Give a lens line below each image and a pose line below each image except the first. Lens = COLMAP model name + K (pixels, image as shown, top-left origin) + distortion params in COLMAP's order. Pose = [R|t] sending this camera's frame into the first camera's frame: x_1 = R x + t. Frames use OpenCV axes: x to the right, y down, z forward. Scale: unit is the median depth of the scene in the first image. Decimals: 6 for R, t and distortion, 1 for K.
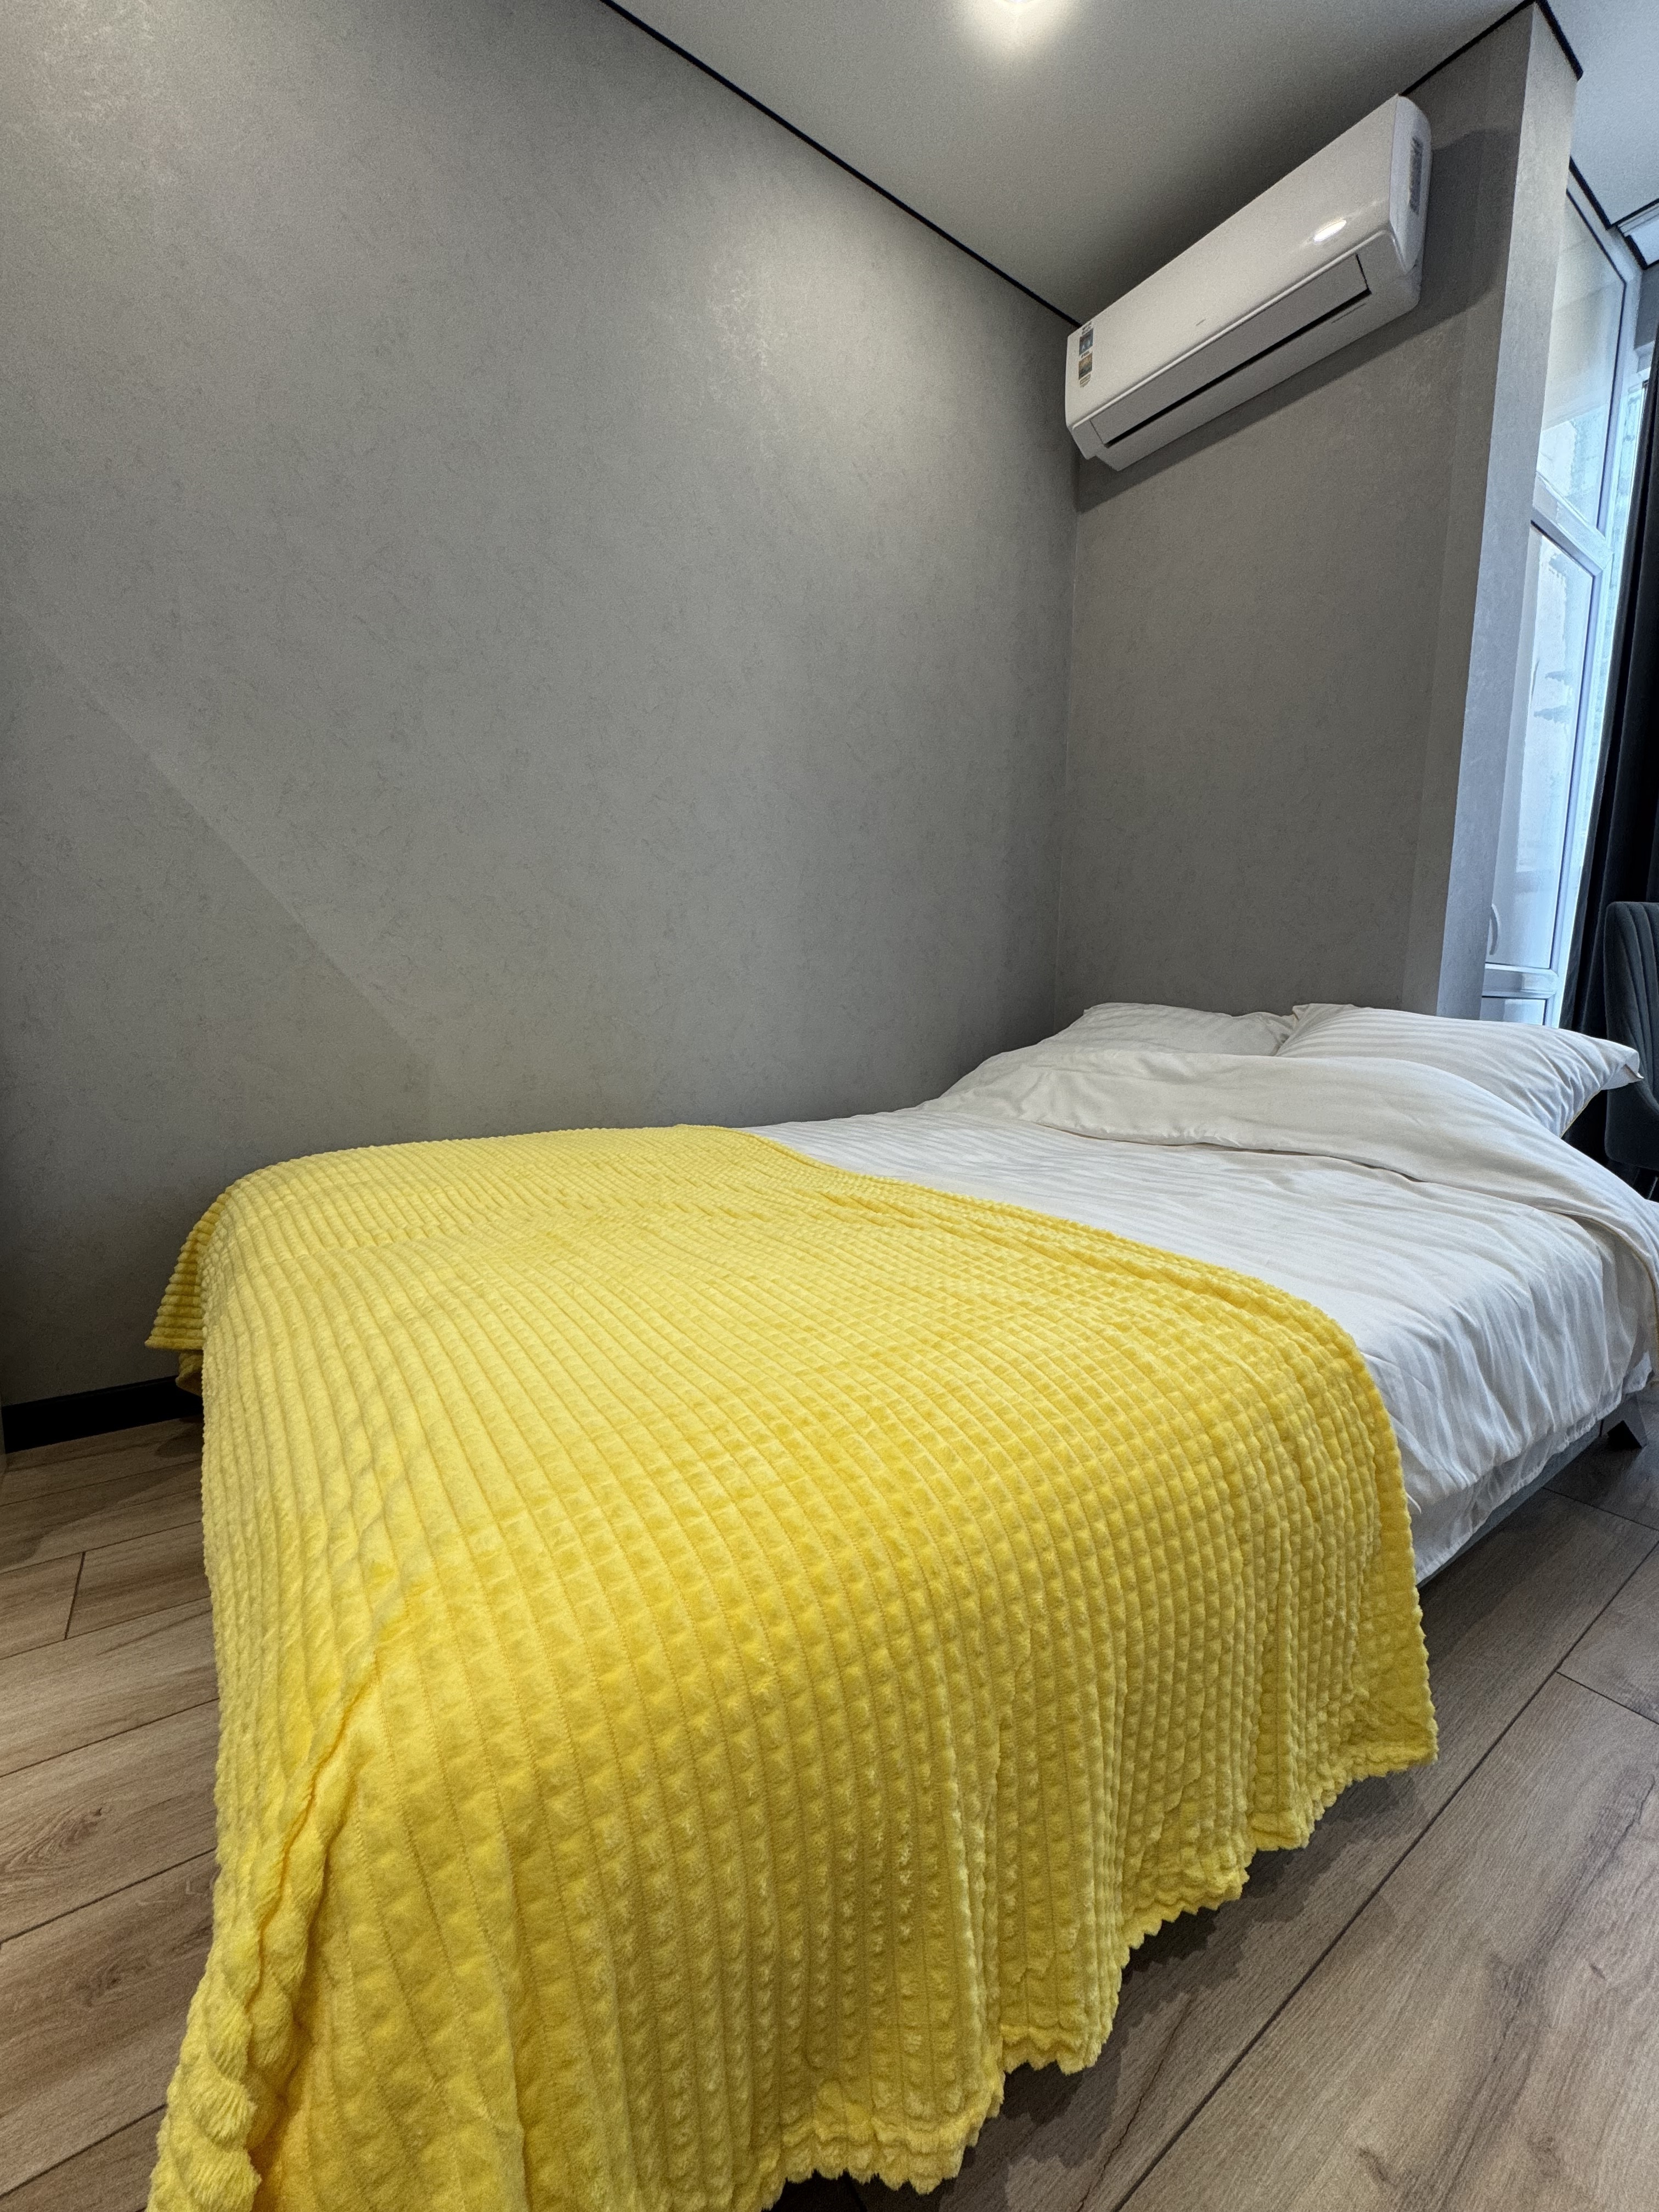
lens RADIAL K [[883.2, 0, 831.7], [0, 883.2, 1103.3], [0, 0, 1]] dist [-0.002065, 0.000020]
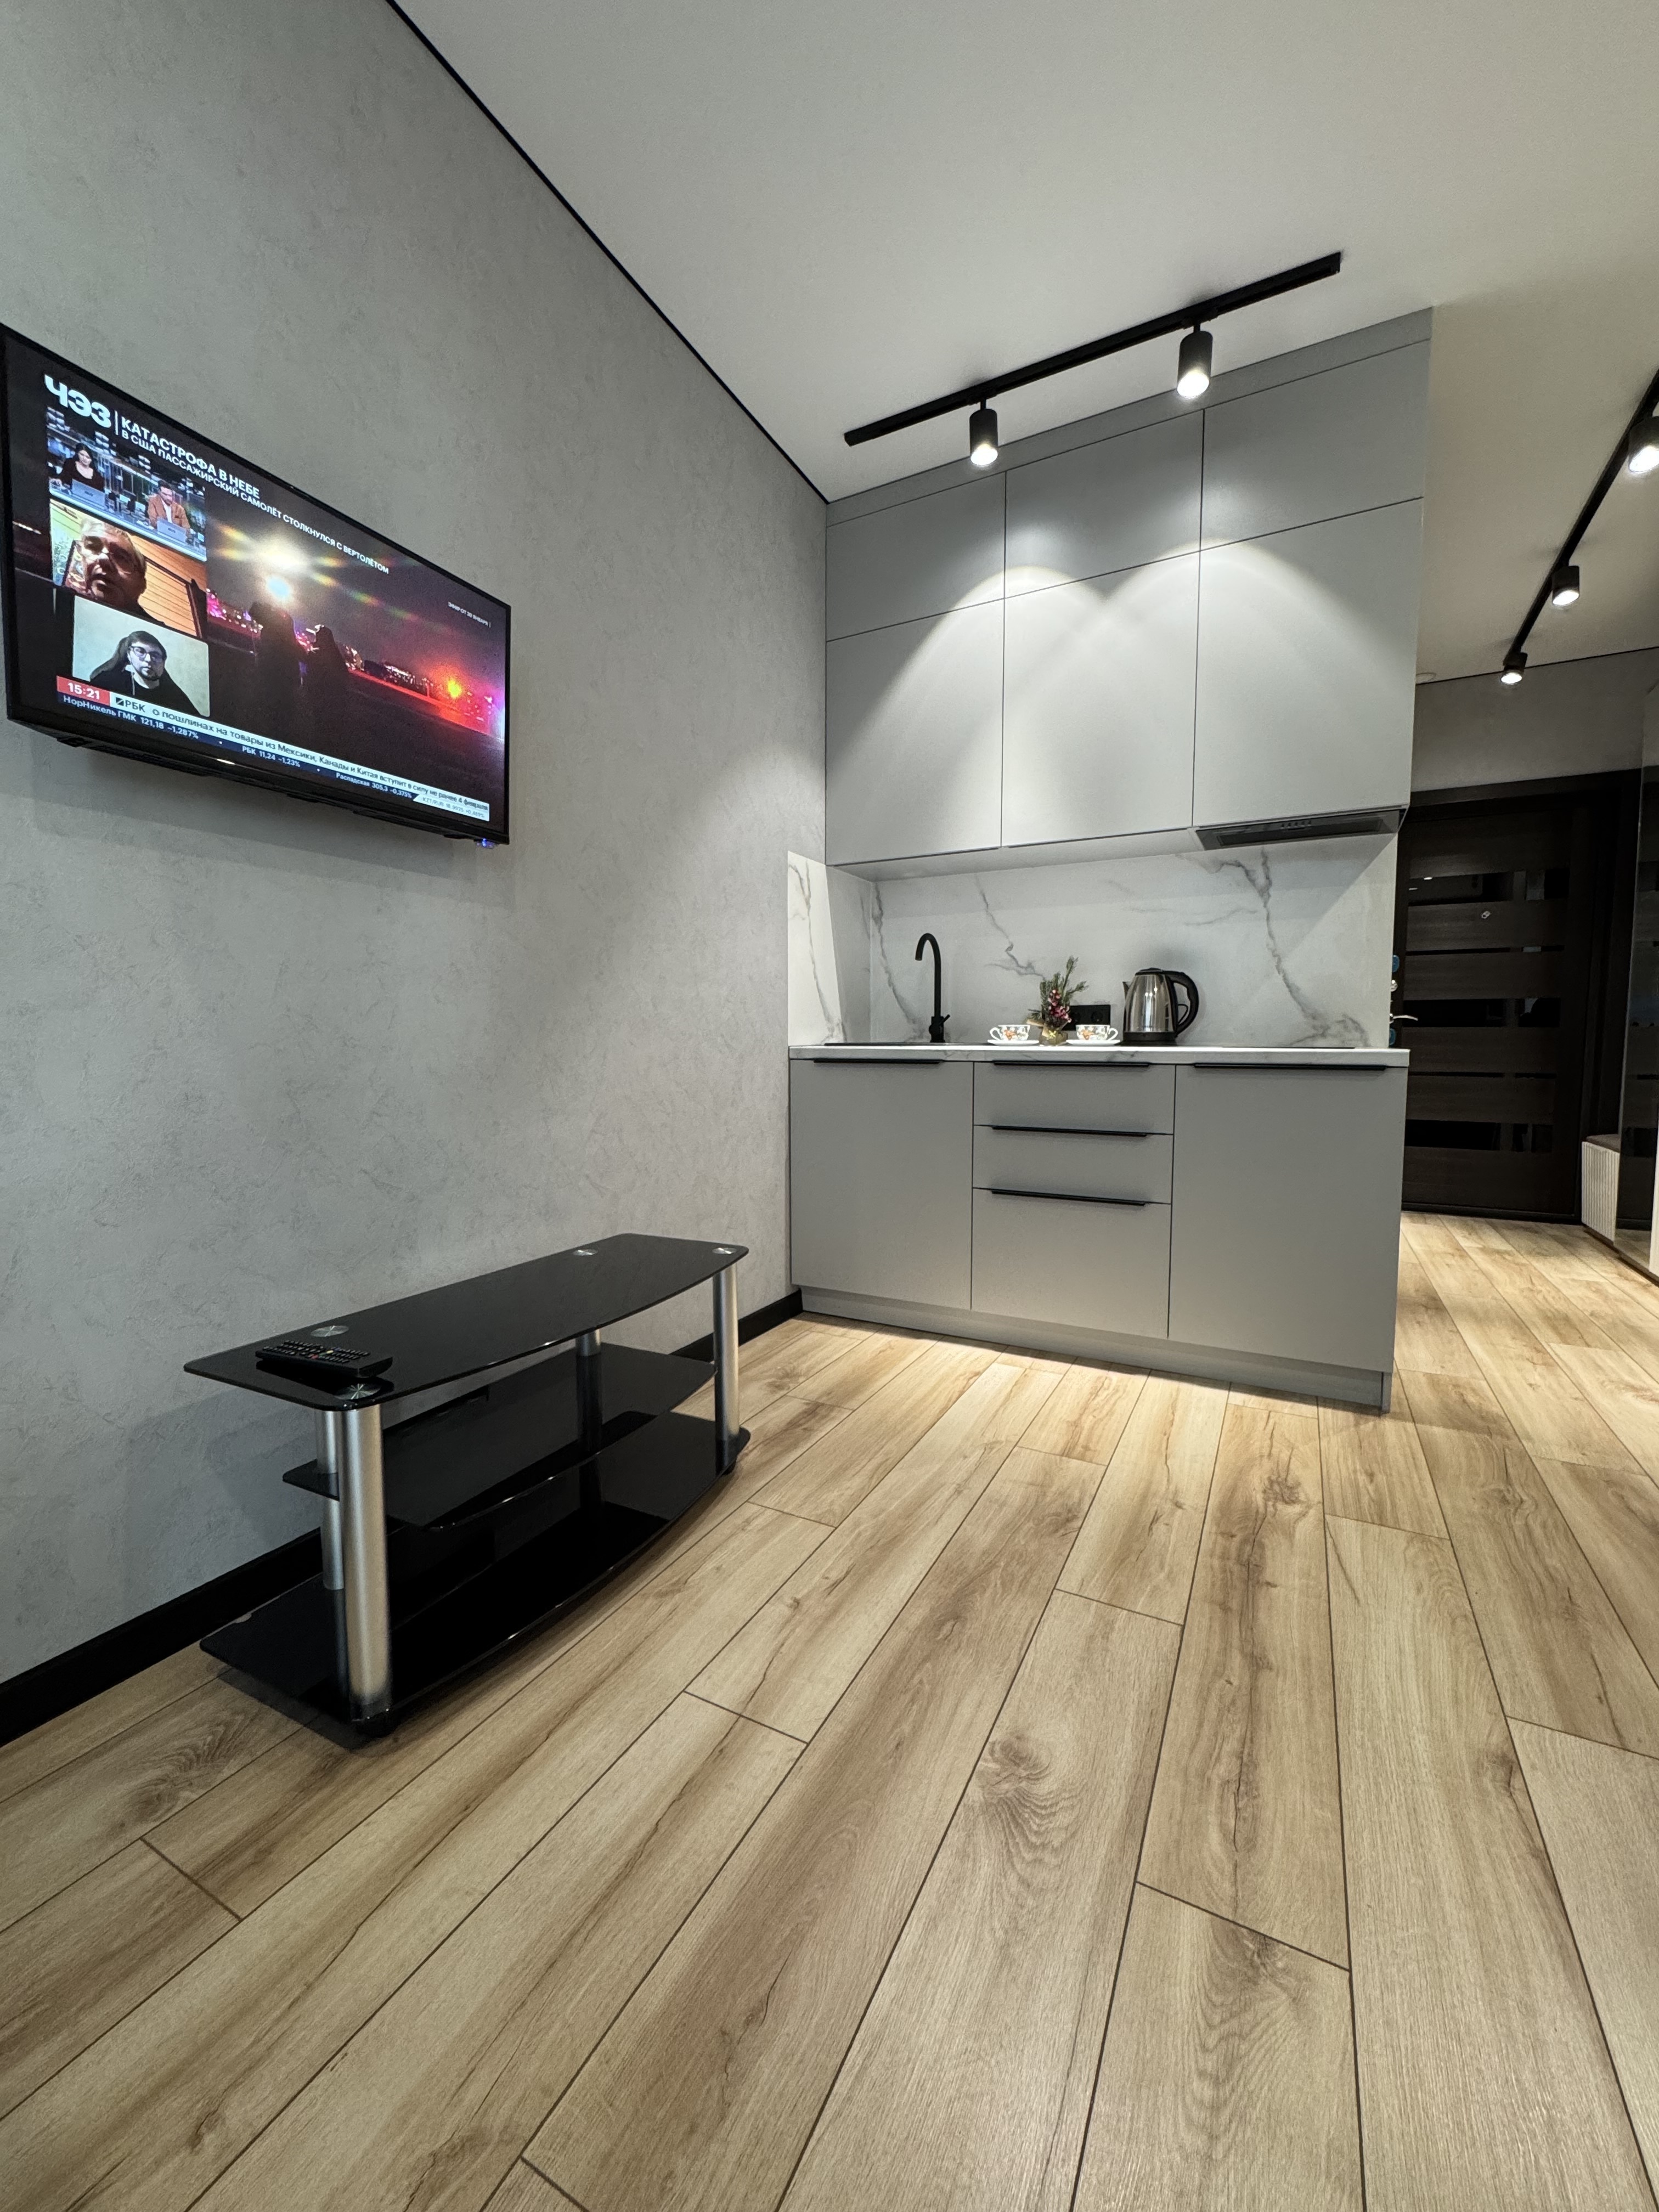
lens RADIAL K [[883.2, 0, 832.5], [0, 883.2, 1100.3], [0, 0, 1]] dist [-0.002065, 0.000020]
pose [[-0.889767, 0.009240, -0.456321, 1.003418], [-0.073375, 0.983895, 0.162995, -0.164066], [0.450478, 0.178510, -0.874759, 0.837866]]
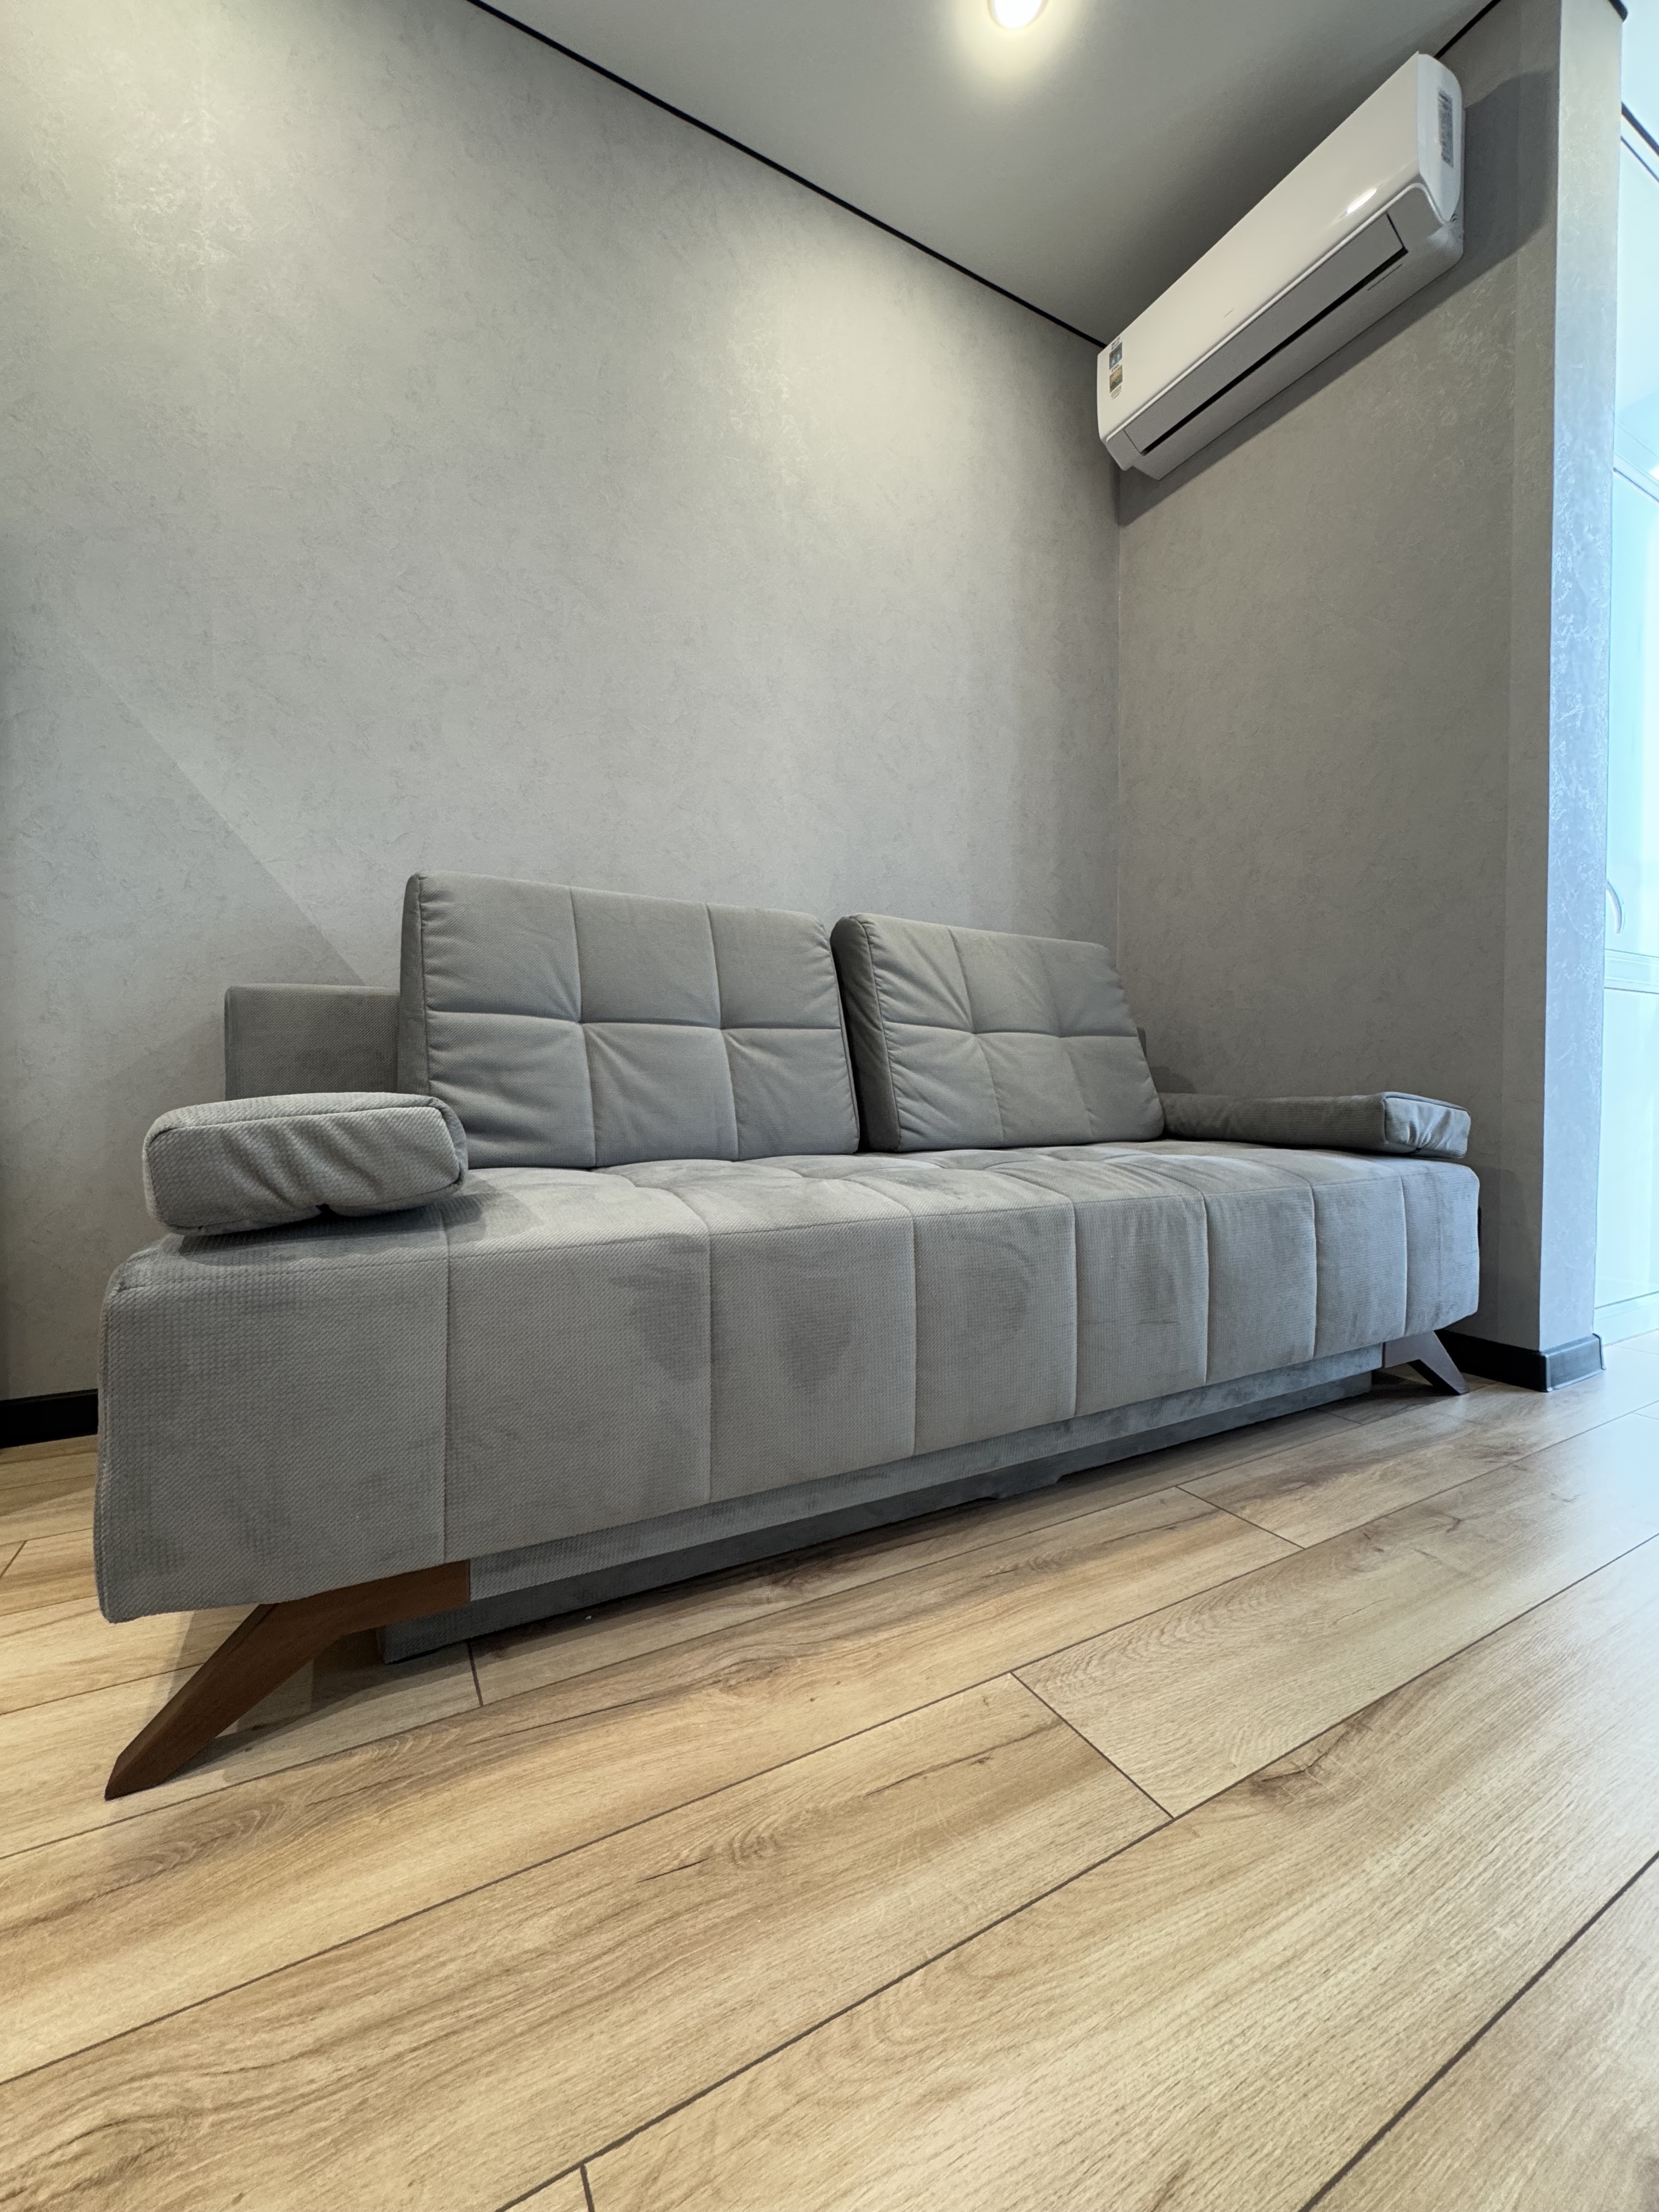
lens RADIAL K [[883.2, 0, 831.1], [0, 883.2, 1102.9], [0, 0, 1]] dist [-0.002065, 0.000020]
pose [[0.993497, -0.016699, -0.112625, 0.093620], [0.005923, 0.995427, -0.095338, 0.095861], [0.113702, 0.094051, 0.989053, 0.080228]]
